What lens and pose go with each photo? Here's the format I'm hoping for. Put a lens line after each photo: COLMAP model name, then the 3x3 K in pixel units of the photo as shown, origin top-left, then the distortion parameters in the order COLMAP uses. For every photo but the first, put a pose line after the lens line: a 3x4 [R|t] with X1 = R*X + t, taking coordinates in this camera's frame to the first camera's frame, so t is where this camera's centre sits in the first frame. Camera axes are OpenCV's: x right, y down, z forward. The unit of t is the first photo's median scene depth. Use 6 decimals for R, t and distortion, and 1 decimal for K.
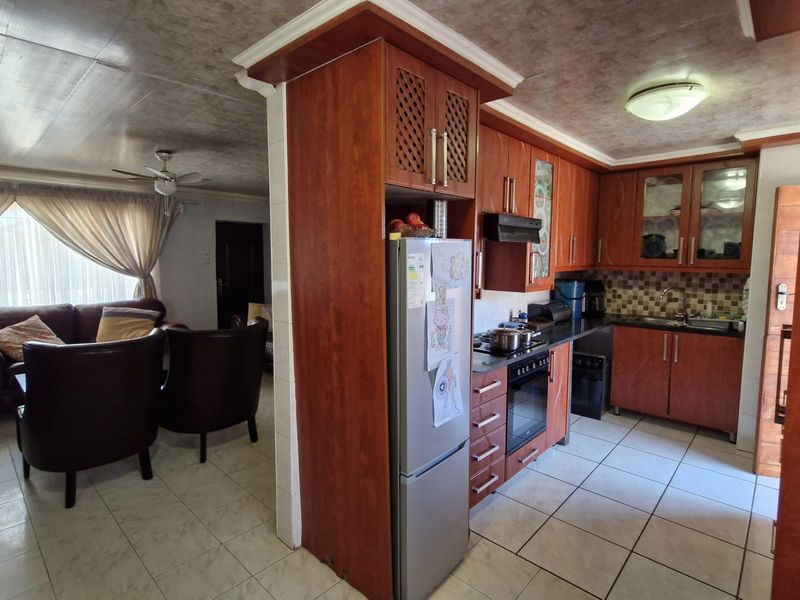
lens RADIAL K [[420.5, 0, 402.2], [0, 420.5, 291.5], [0, 0, 1]] dist [0.002952, -0.000599]
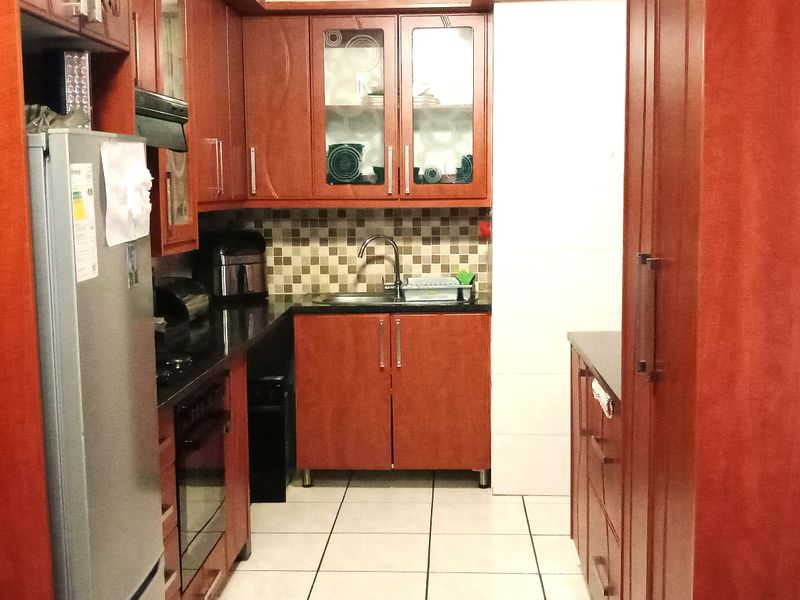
lens RADIAL K [[1005.6, 0, 400.0], [0, 1005.6, 300.0], [0, 0, 1]] dist [0.143521, -0.579435]
pose [[0.769108, -0.083312, 0.633665, -0.187011], [0.070006, 0.996483, 0.046044, 0.014687], [-0.635273, 0.008947, 0.772236, -0.041590]]
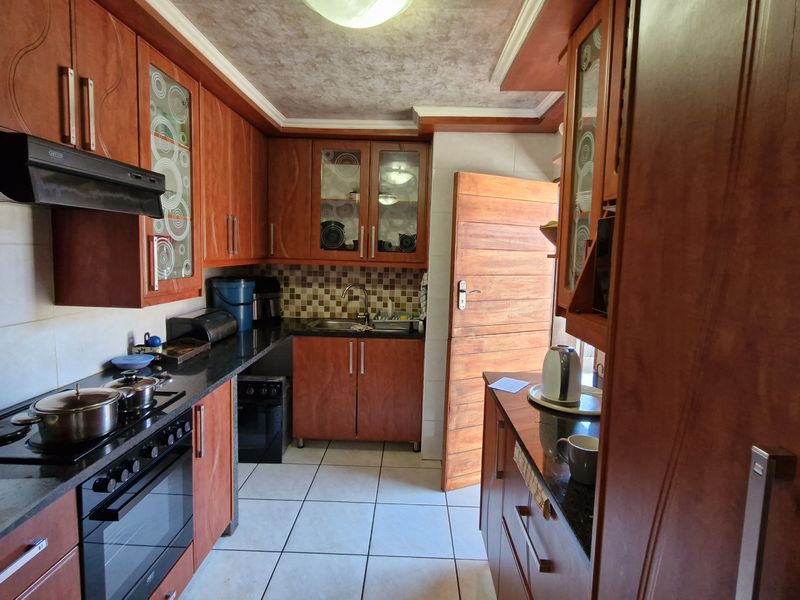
lens RADIAL K [[420.5, 0, 402.2], [0, 420.5, 291.5], [0, 0, 1]] dist [0.002952, -0.000599]
pose [[0.749874, -0.046737, 0.659928, 0.153044], [0.032753, 0.998901, 0.033526, -0.021530], [-0.660769, -0.003526, 0.750581, 0.299226]]
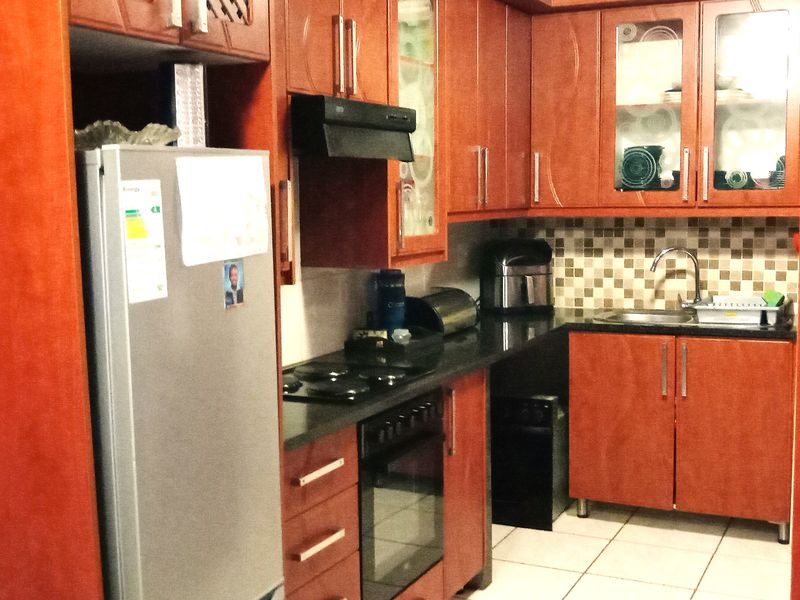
lens RADIAL K [[1005.6, 0, 400.0], [0, 1005.6, 300.0], [0, 0, 1]] dist [0.143521, -0.579435]
pose [[0.957634, -0.047444, 0.284054, -0.010153], [0.043249, 0.998843, 0.021026, 0.011806], [-0.284723, -0.007850, 0.958578, -0.055568]]
